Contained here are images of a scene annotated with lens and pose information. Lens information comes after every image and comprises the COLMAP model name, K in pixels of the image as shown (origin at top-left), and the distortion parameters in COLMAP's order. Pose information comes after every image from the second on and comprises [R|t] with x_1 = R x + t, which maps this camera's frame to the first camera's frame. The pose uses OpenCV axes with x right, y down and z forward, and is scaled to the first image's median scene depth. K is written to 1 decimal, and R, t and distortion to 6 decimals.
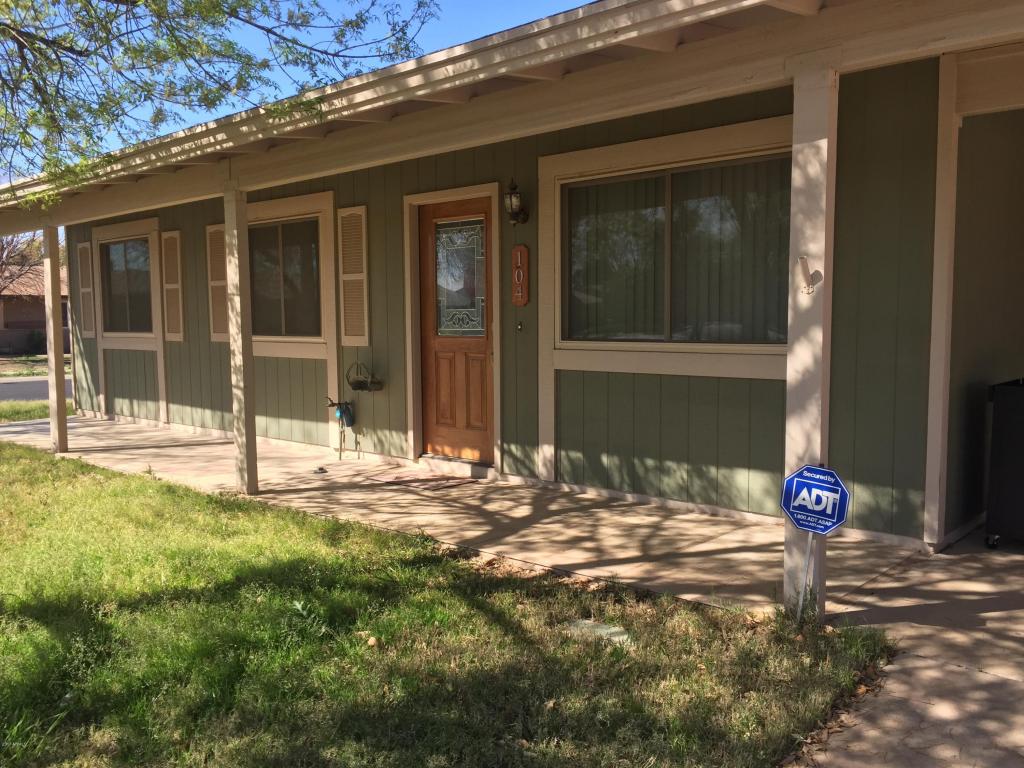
lens RADIAL K [[865.2, 0, 516.9], [0, 865.2, 378.7], [0, 0, 1]] dist [0.070190, -0.083938]
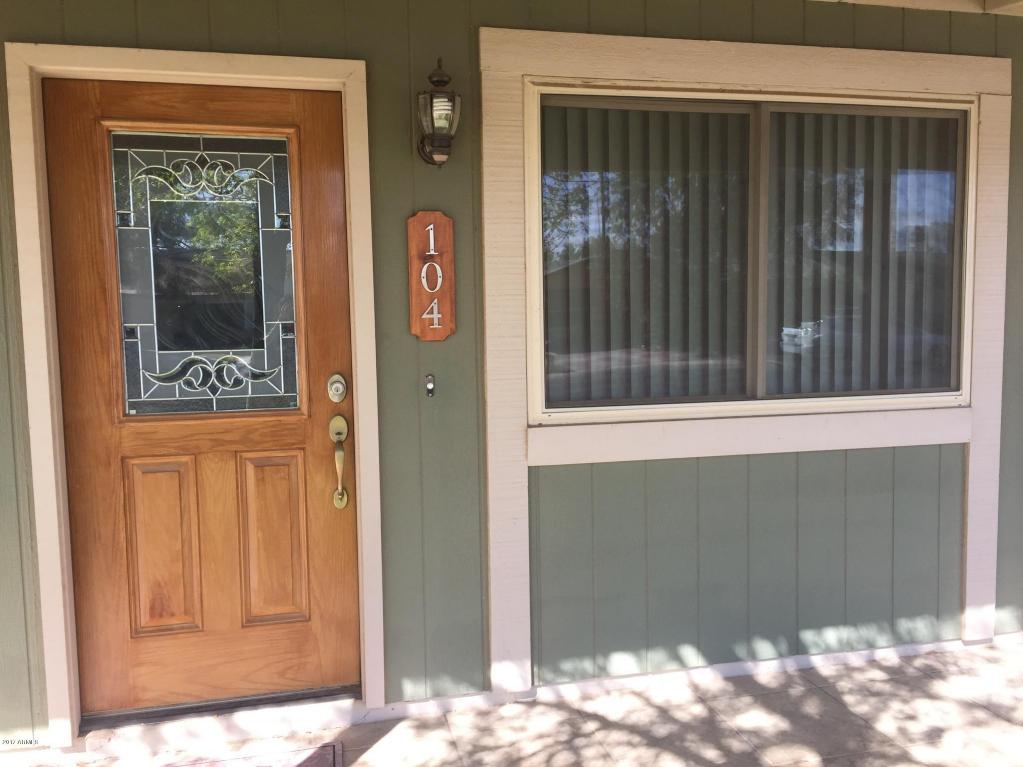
lens RADIAL K [[864.4, 0, 519.0], [0, 864.4, 394.2], [0, 0, 1]] dist [0.070190, -0.083938]
pose [[0.577682, -0.066052, 0.813585, -0.329881], [0.071500, 0.996984, 0.030174, -0.061790], [-0.813125, 0.040740, 0.580662, 0.647319]]
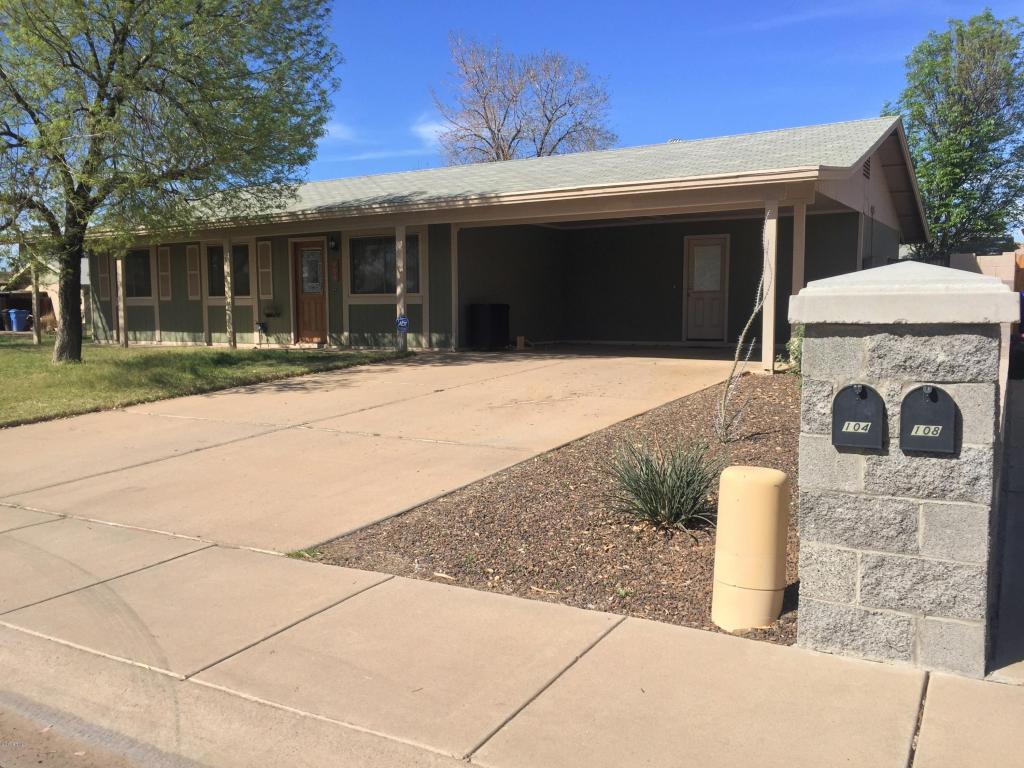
lens RADIAL K [[865.2, 0, 517.0], [0, 865.2, 377.7], [0, 0, 1]] dist [0.070190, -0.083938]
pose [[0.982842, -0.012588, 0.184021, 0.055333], [0.011385, 0.999906, 0.007595, 0.192458], [-0.184100, -0.005370, 0.982893, -1.690499]]
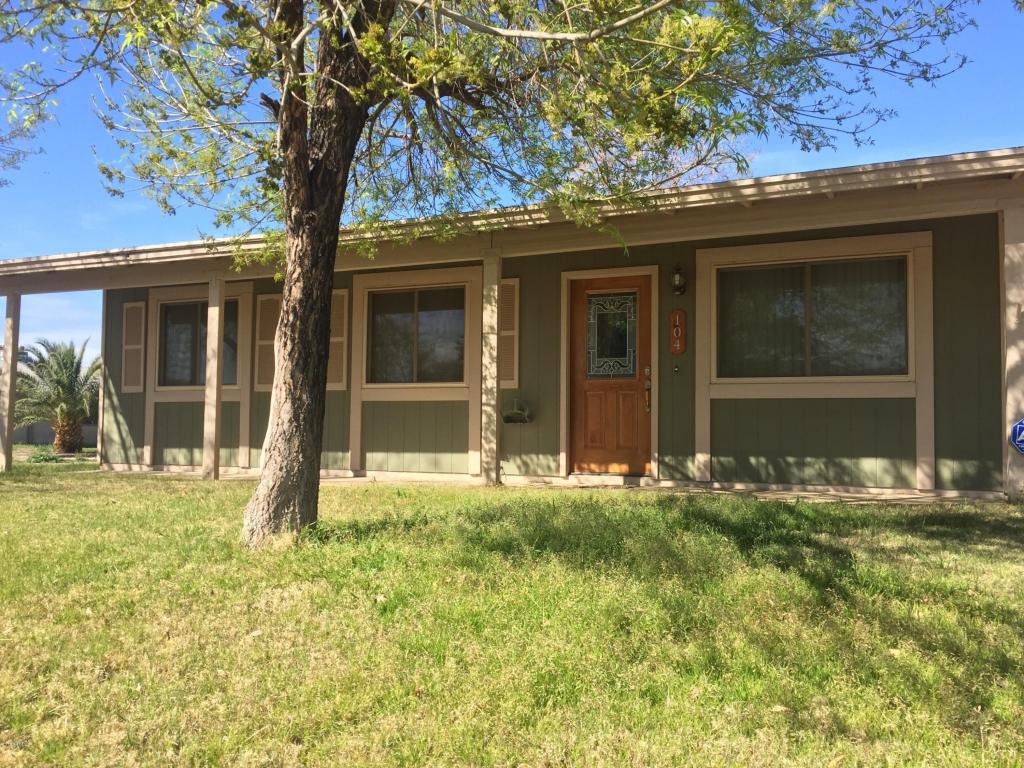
lens RADIAL K [[865.2, 0, 515.6], [0, 865.2, 383.5], [0, 0, 1]] dist [0.070190, -0.083938]
pose [[0.951704, 0.036622, 0.304826, -0.619462], [0.003252, 0.991602, -0.129284, 0.132540], [-0.307001, 0.124032, 0.943592, -0.206905]]
